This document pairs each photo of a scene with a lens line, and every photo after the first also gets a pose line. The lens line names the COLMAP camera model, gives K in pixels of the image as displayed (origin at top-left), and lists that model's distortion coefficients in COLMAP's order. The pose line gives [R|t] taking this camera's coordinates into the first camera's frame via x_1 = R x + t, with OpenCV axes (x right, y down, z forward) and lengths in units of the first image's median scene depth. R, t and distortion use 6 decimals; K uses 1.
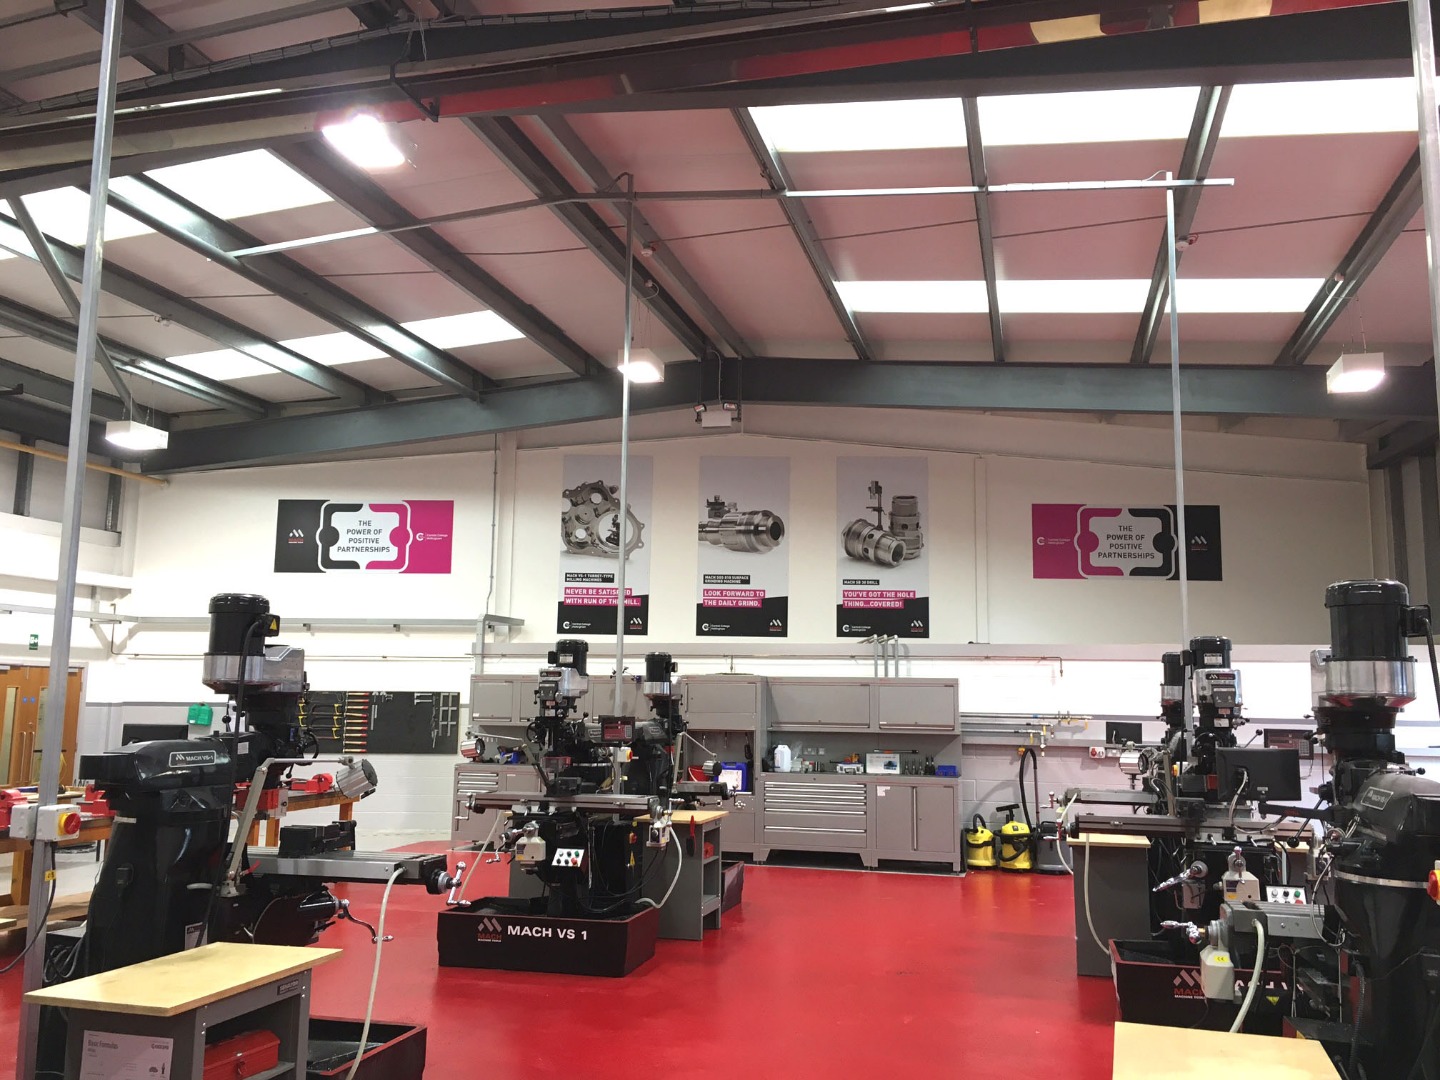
lens RADIAL K [[1226.2, 0, 720.7], [0, 1226.2, 540.5], [0, 0, 1]] dist [0.049291, -0.010038]
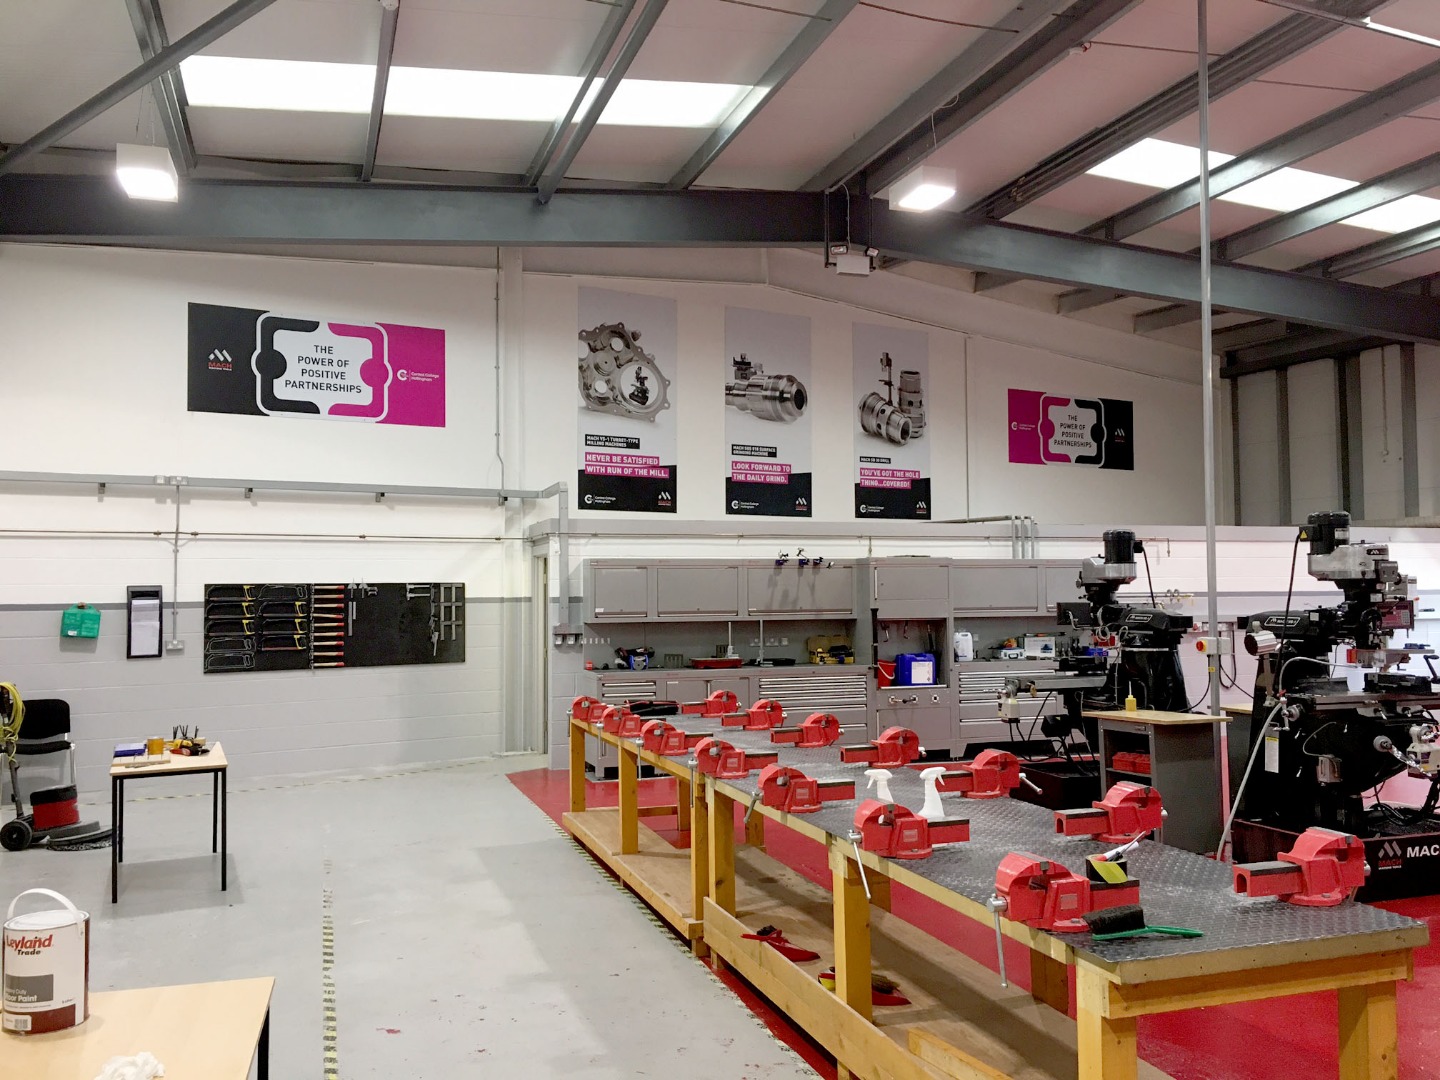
lens RADIAL K [[1226.2, 0, 720.3], [0, 1226.2, 539.5], [0, 0, 1]] dist [0.049291, -0.010038]
pose [[0.835899, 0.003050, 0.548875, -0.496654], [-0.051800, 0.995960, 0.073354, 0.031590], [-0.546434, -0.089748, 0.832680, 0.274059]]
